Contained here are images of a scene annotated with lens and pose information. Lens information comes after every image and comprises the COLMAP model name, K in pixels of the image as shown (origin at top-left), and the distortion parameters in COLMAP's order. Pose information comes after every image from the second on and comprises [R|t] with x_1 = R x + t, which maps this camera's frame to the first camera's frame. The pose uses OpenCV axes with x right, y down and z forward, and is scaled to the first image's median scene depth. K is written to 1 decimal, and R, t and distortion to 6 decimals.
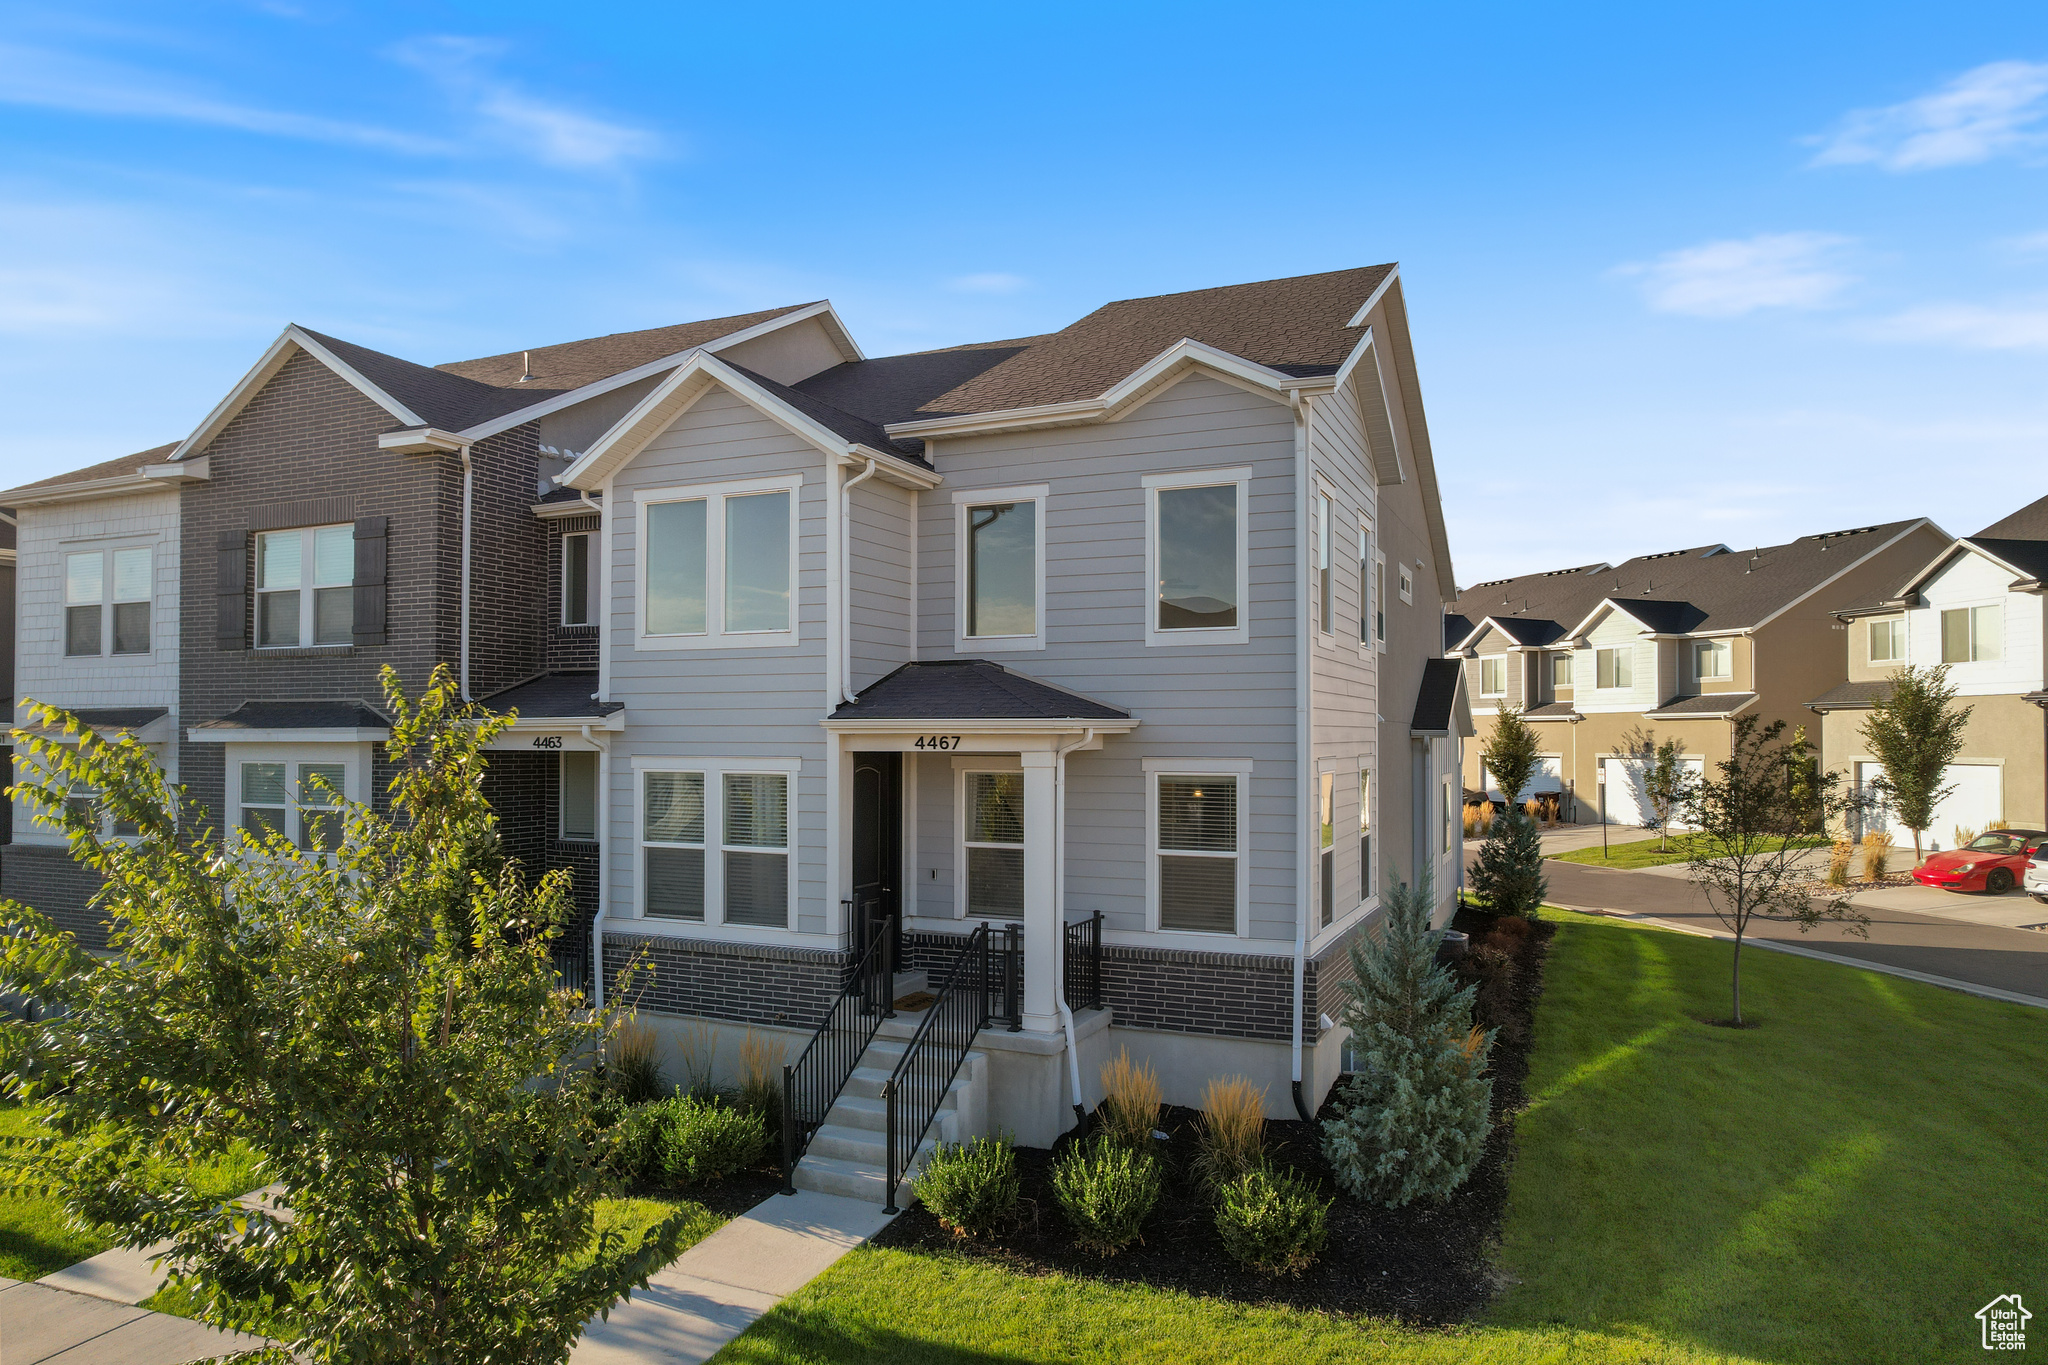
lens RADIAL K [[1309.2, 0, 1019.9], [0, 1309.2, 718.8], [0, 0, 1]] dist [-0.065622, 0.054218]
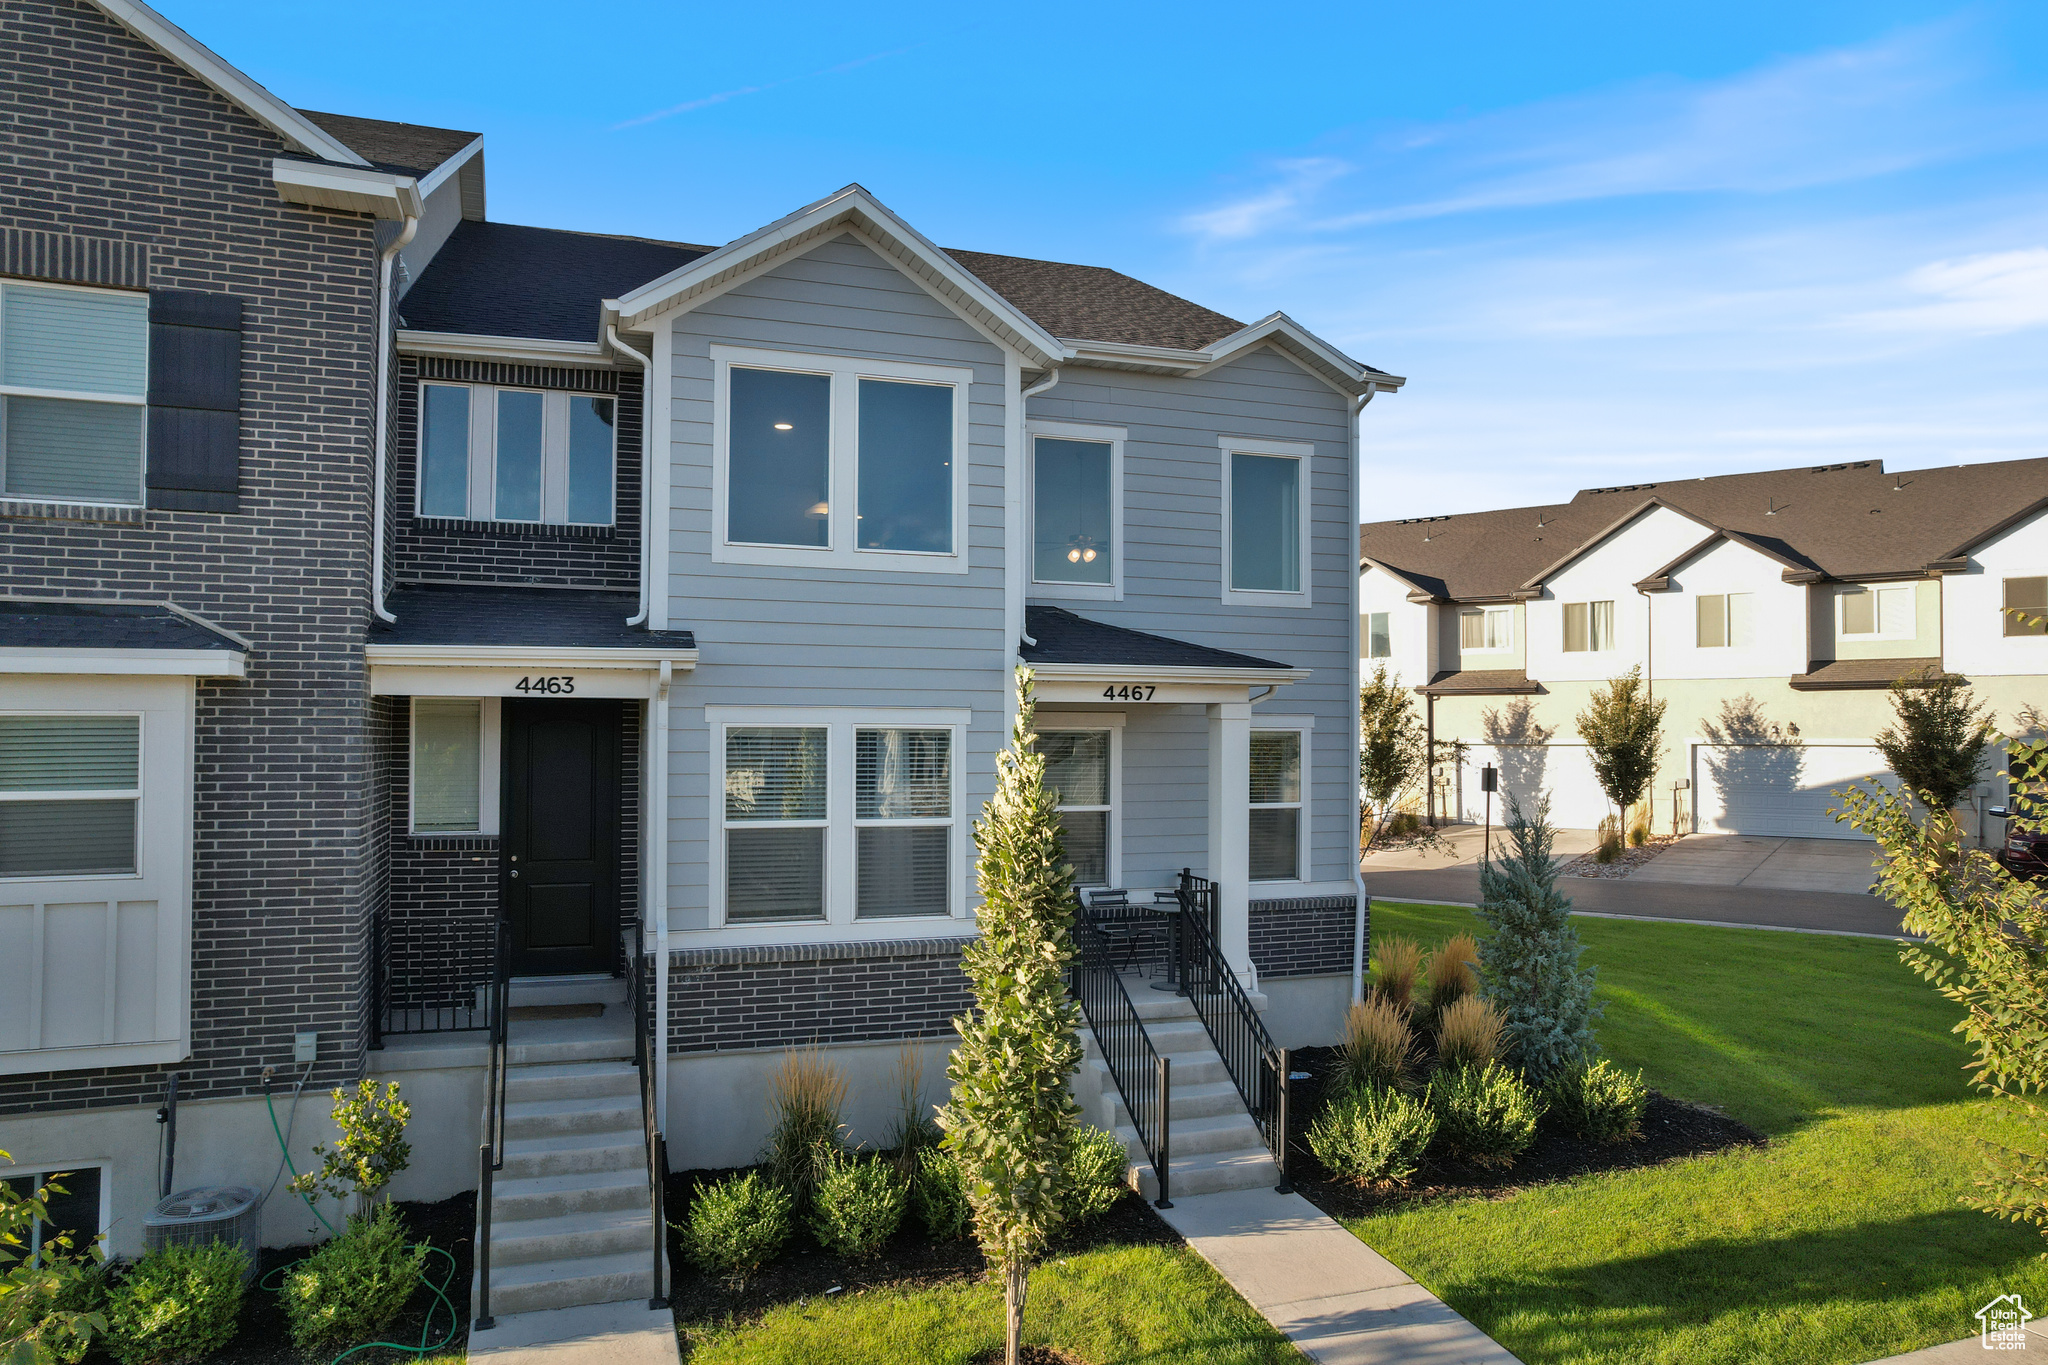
lens RADIAL K [[1306.4, 0, 1021.8], [0, 1306.4, 710.7], [0, 0, 1]] dist [-0.061187, 0.049417]
pose [[0.730644, 0.014570, 0.682603, -0.694645], [-0.012484, 0.999890, -0.007980, 0.036568], [-0.682644, -0.002692, 0.730746, 0.360104]]
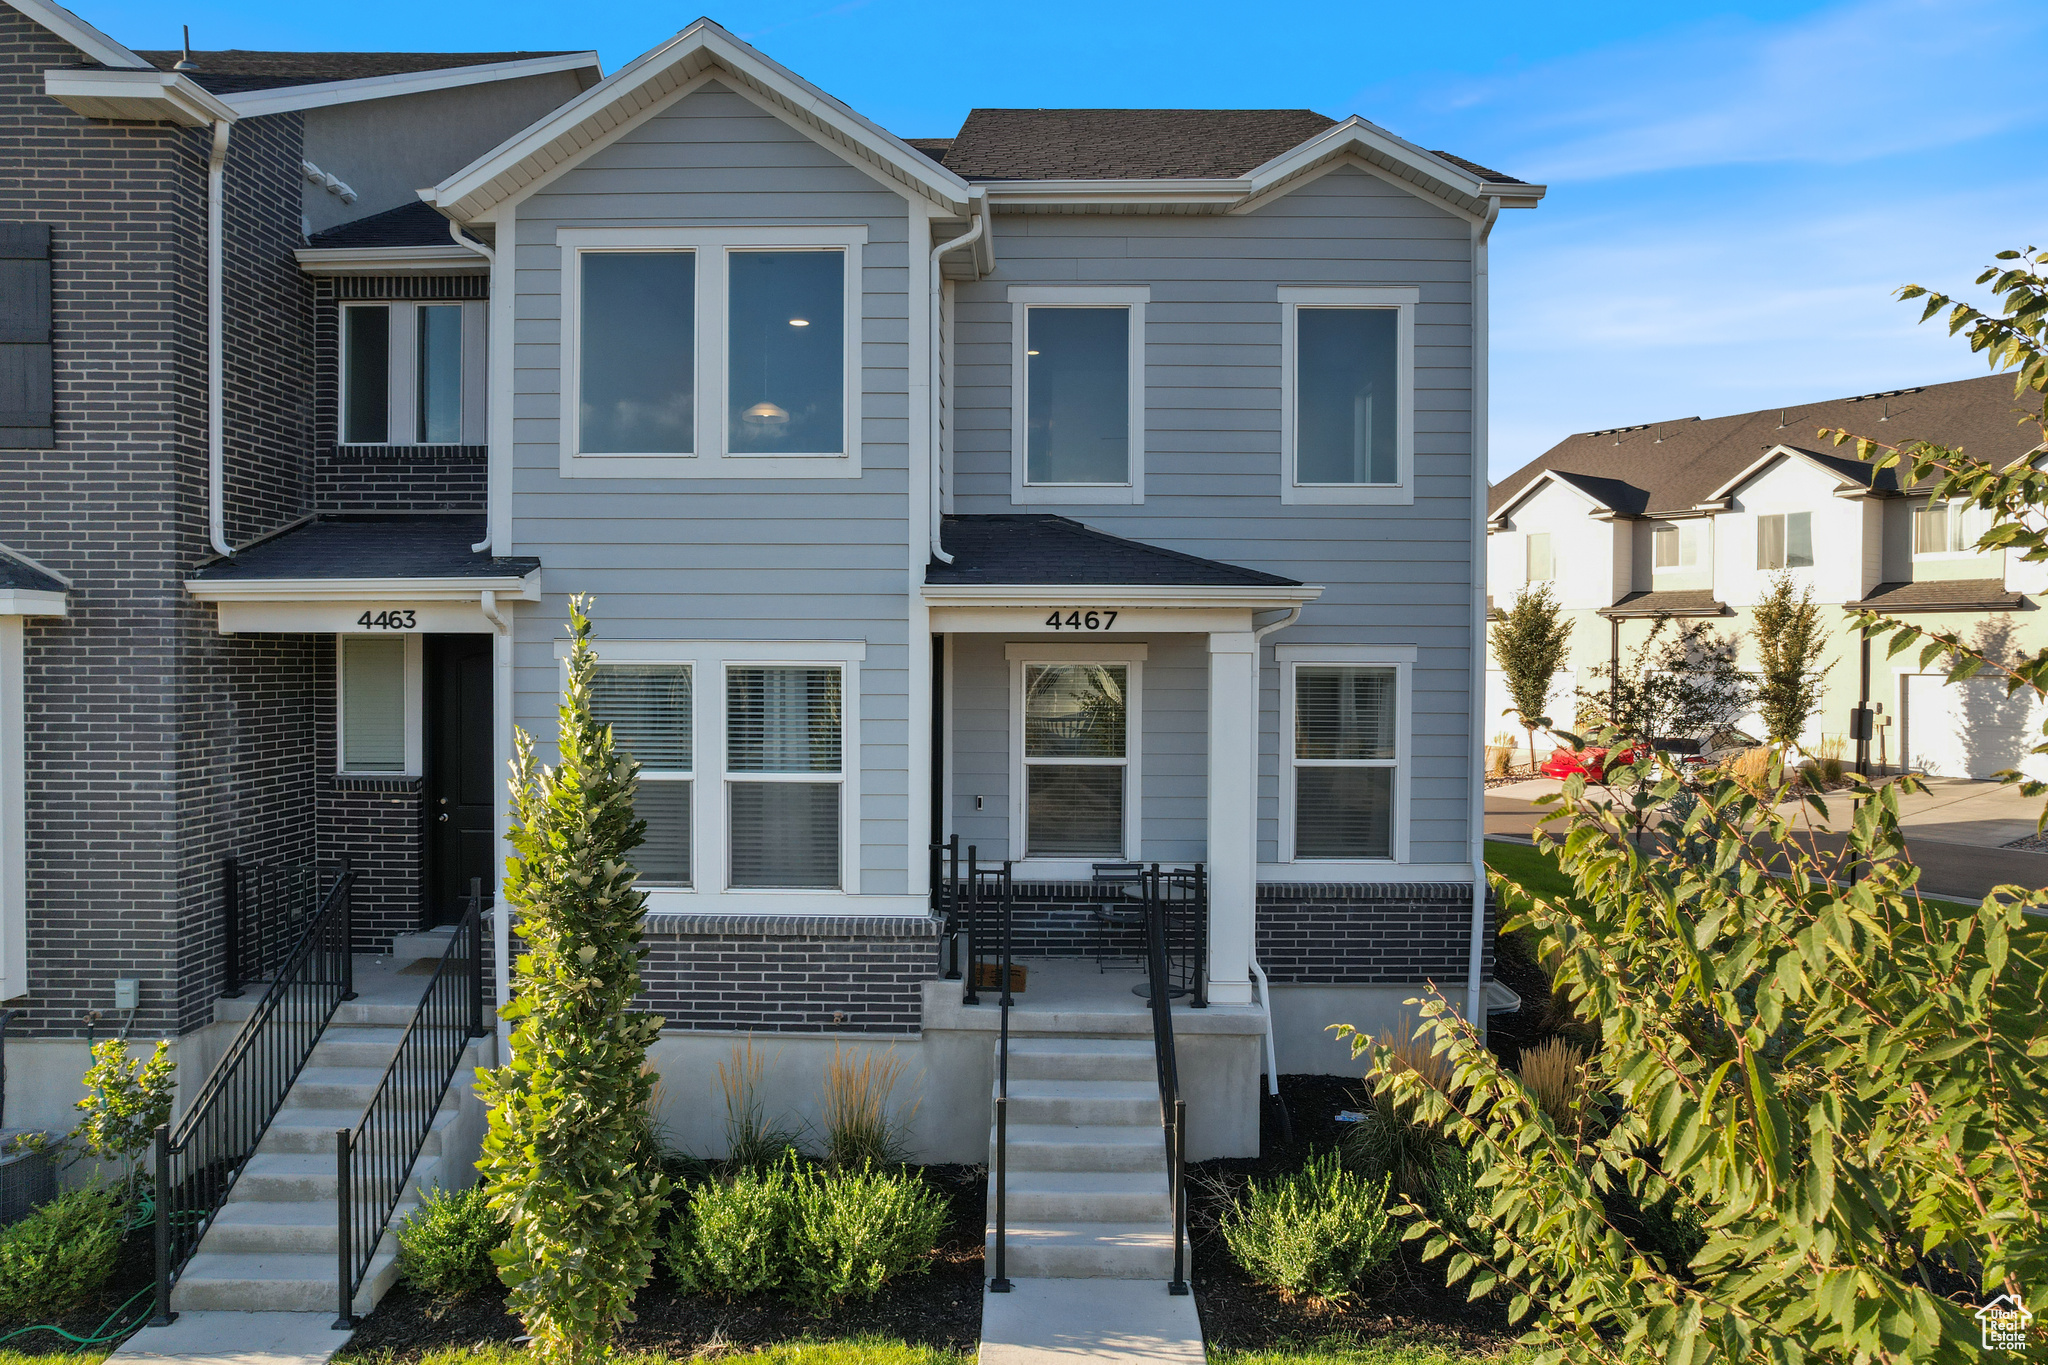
lens RADIAL K [[1313.2, 0, 1024.0], [0, 1313.2, 682.5], [0, 0, 1]] dist [-0.070972, 0.065354]
pose [[0.918307, -0.005649, 0.395829, -0.354778], [-0.008495, 0.999387, 0.033971, 0.026606], [-0.395778, -0.034558, 0.917696, 0.325967]]
